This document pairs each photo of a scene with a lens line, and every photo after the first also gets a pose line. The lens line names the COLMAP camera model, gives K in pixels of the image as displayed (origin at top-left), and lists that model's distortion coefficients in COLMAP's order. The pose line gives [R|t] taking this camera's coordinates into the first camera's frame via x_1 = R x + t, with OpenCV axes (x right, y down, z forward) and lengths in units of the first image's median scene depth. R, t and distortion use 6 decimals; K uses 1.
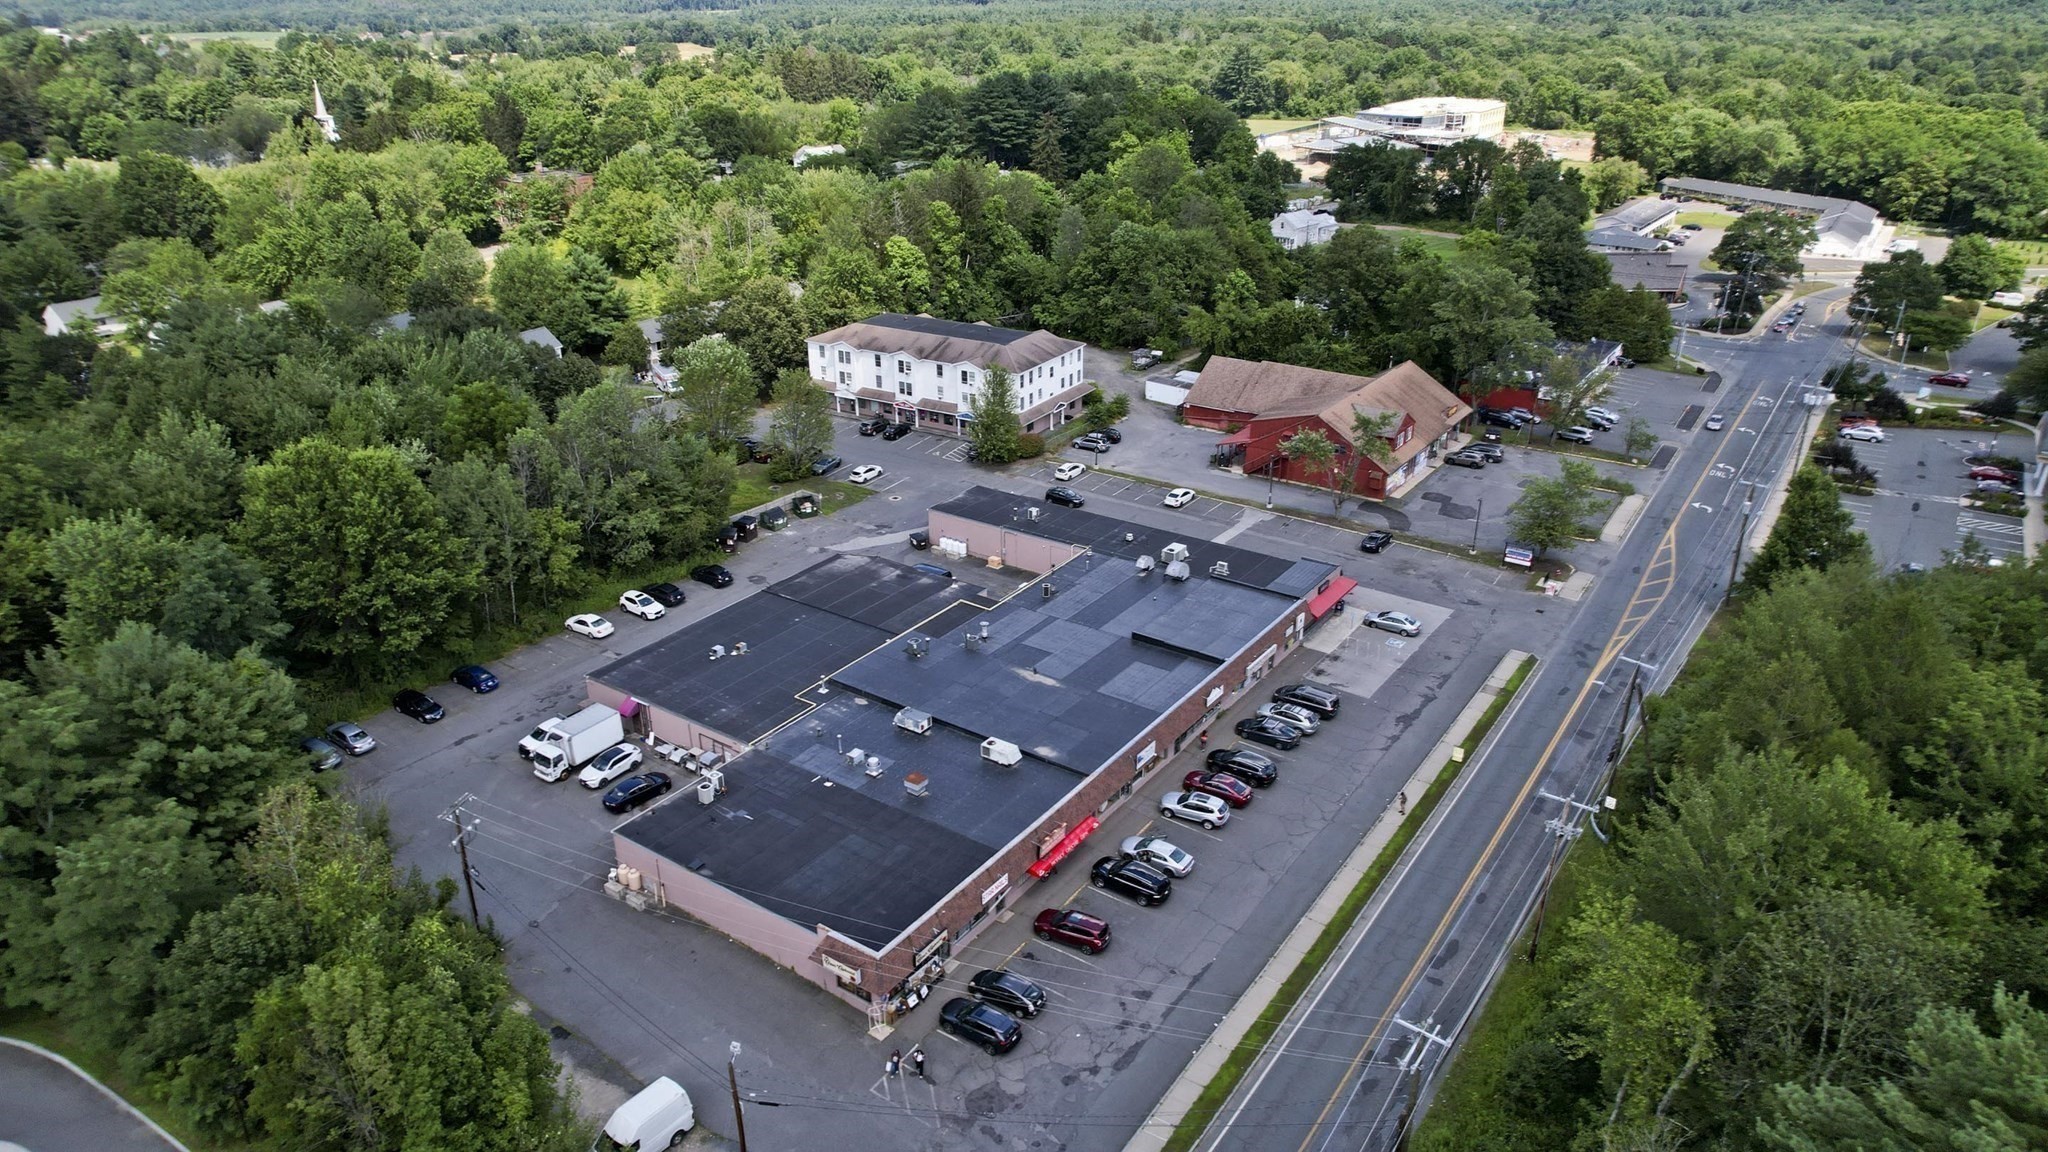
lens RADIAL K [[1307.7, 0, 1019.4], [0, 1307.7, 573.9], [0, 0, 1]] dist [-0.072896, 0.065202]
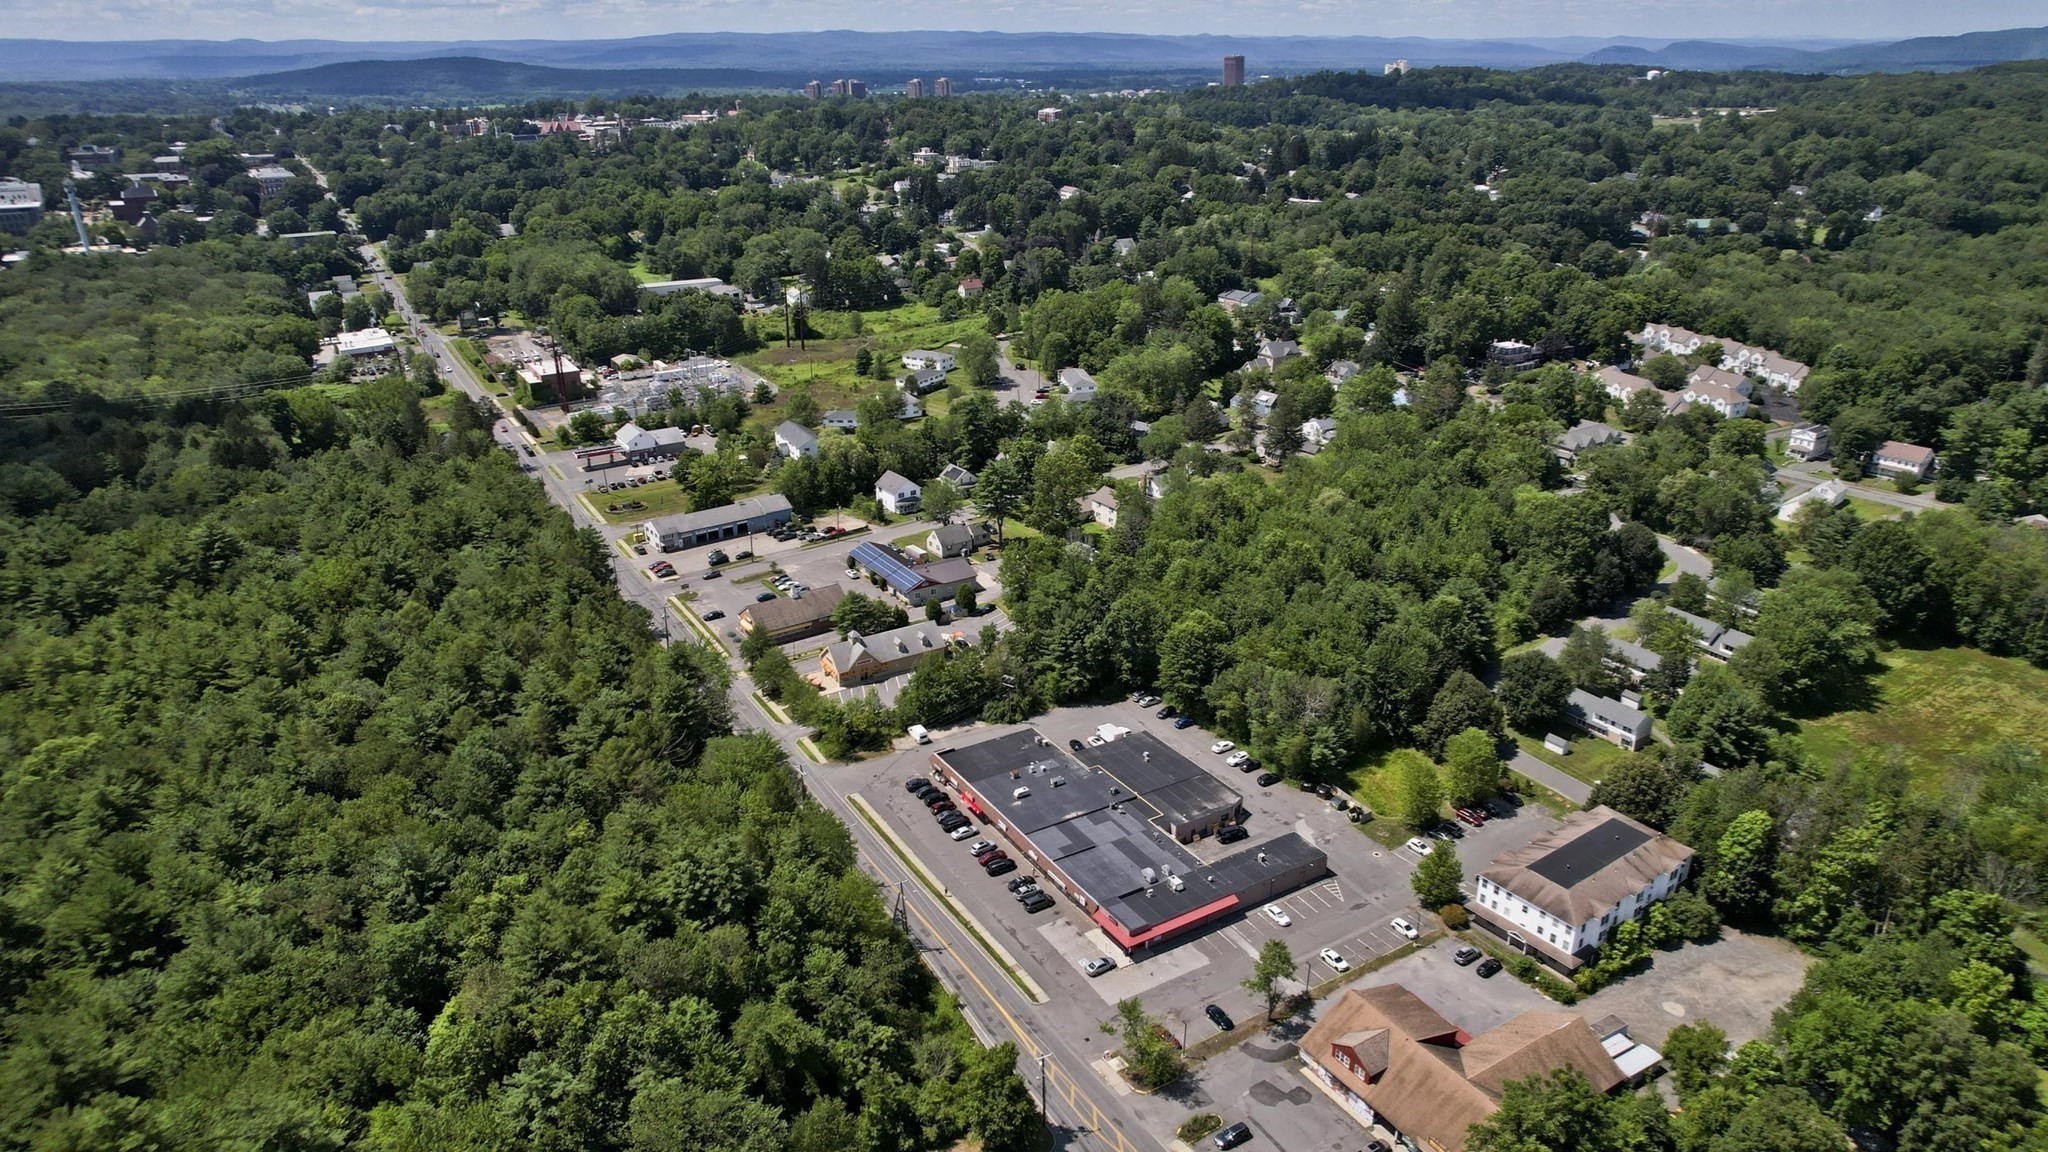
lens RADIAL K [[1307.7, 0, 1019.4], [0, 1307.7, 573.9], [0, 0, 1]] dist [-0.072896, 0.065202]
pose [[-0.400600, 0.347749, -0.847697, 1.274128], [-0.370204, 0.784867, 0.496924, -0.935379], [0.838134, 0.512888, -0.185680, 0.776197]]
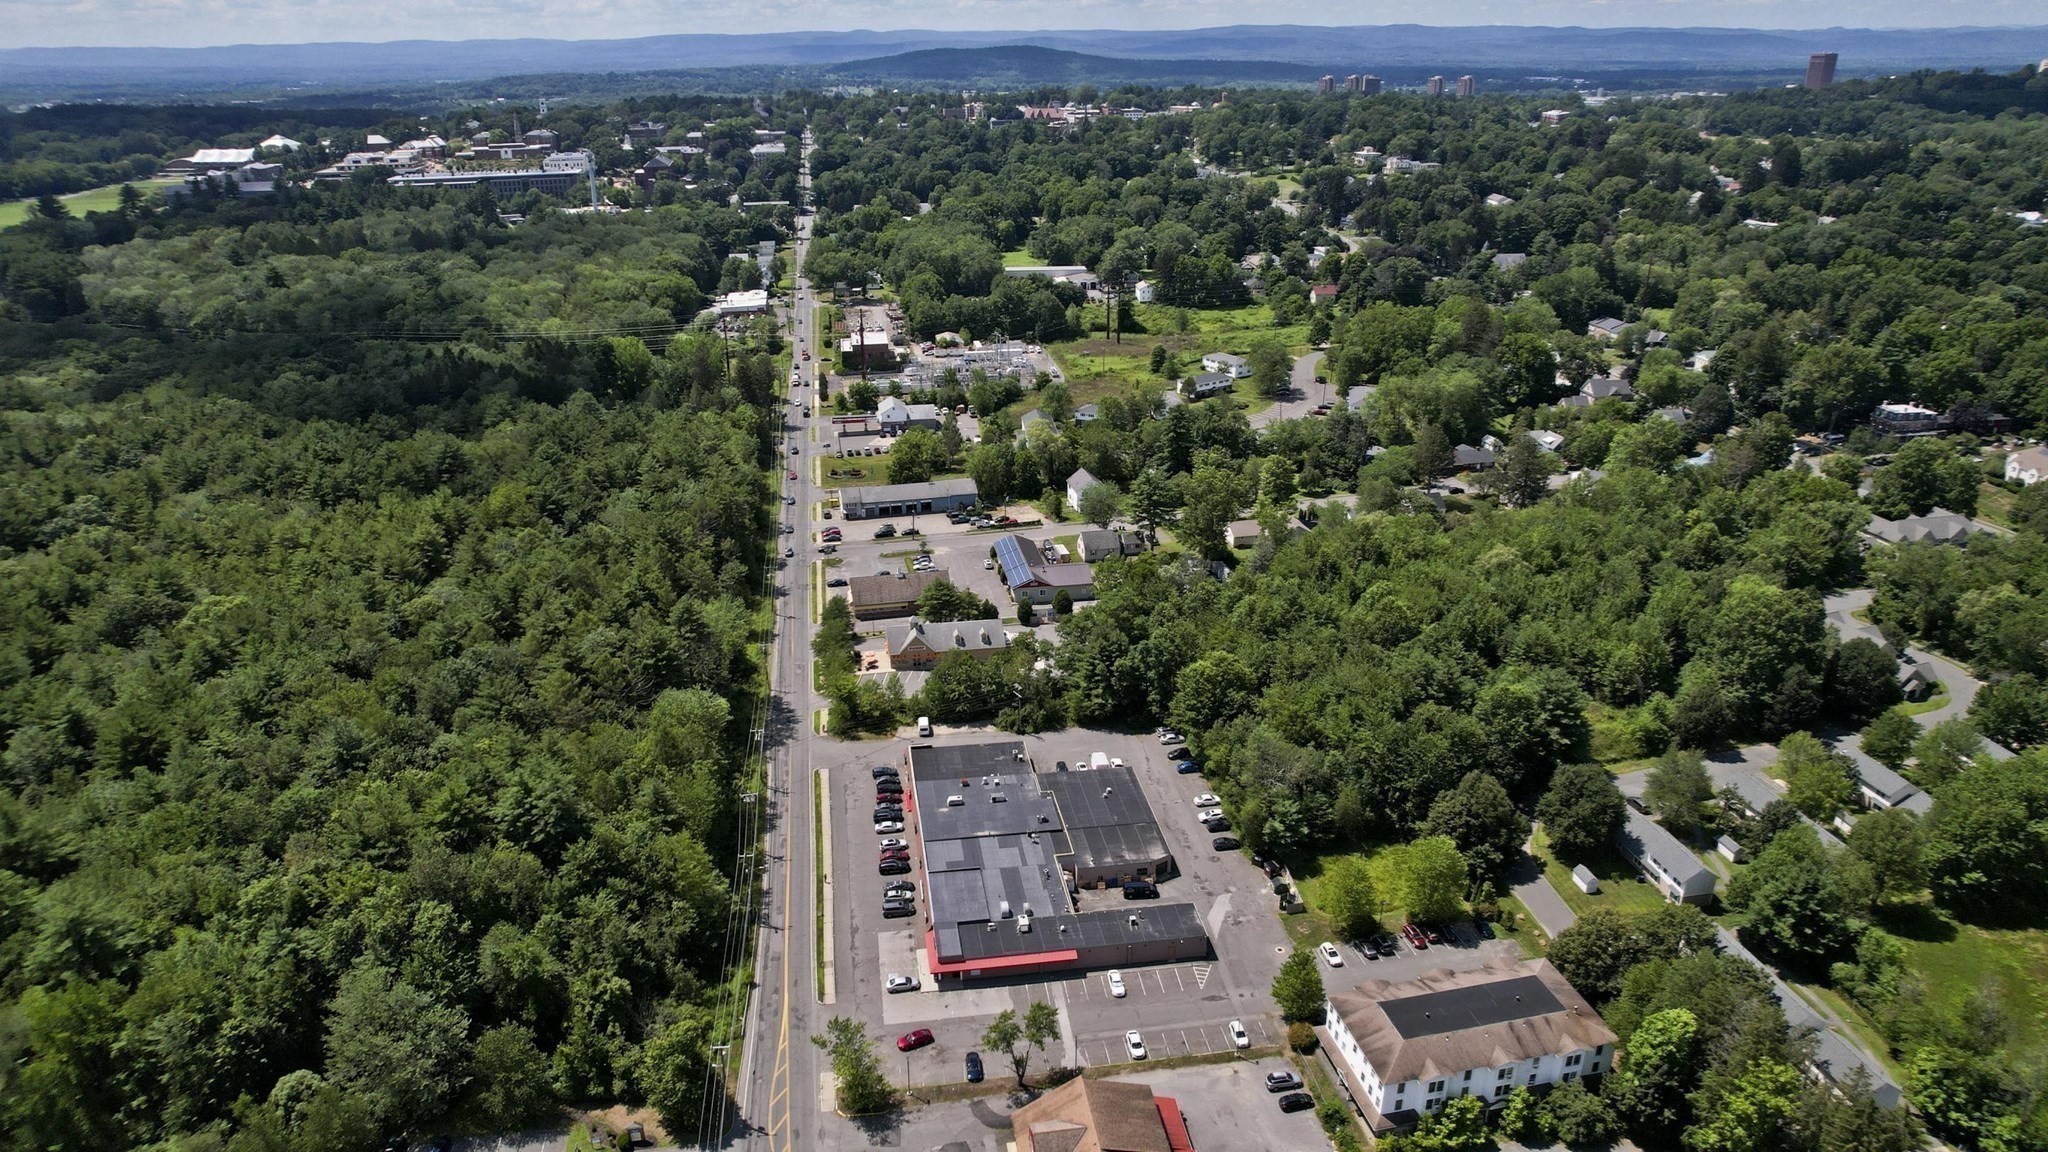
lens RADIAL K [[1307.7, 0, 1019.4], [0, 1307.7, 573.9], [0, 0, 1]] dist [-0.072896, 0.065202]
pose [[-0.724354, 0.266704, -0.635751, 0.879722], [-0.275282, 0.733556, 0.621382, -1.139459], [0.632085, 0.625111, -0.457936, 1.227099]]
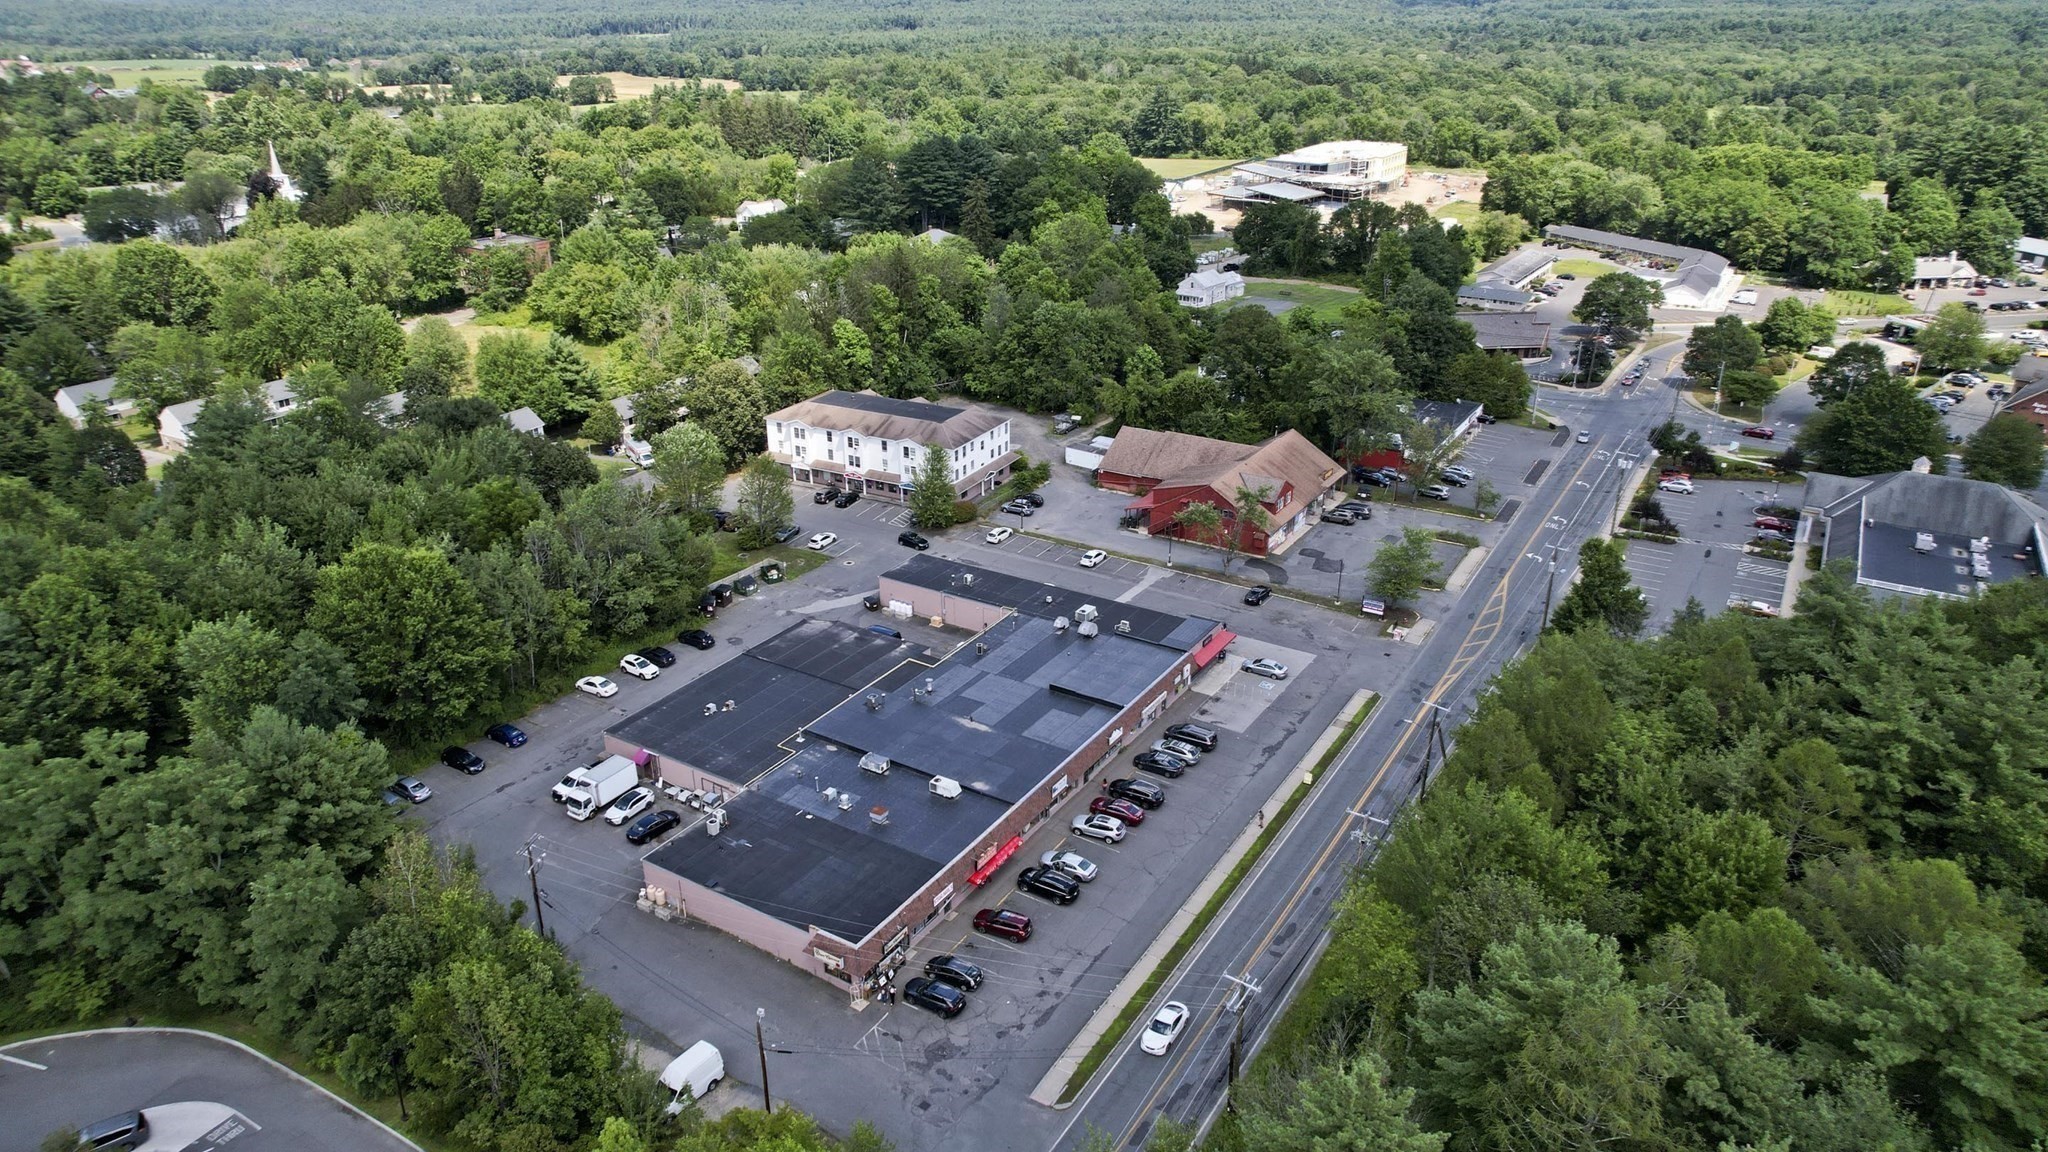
lens RADIAL K [[1307.7, 0, 1019.4], [0, 1307.7, 573.9], [0, 0, 1]] dist [-0.072896, 0.065202]
pose [[0.998699, -0.020397, 0.046734, 0.001765], [0.020825, 0.999745, -0.008685, -0.035830], [-0.046545, 0.009647, 0.998870, -0.166783]]
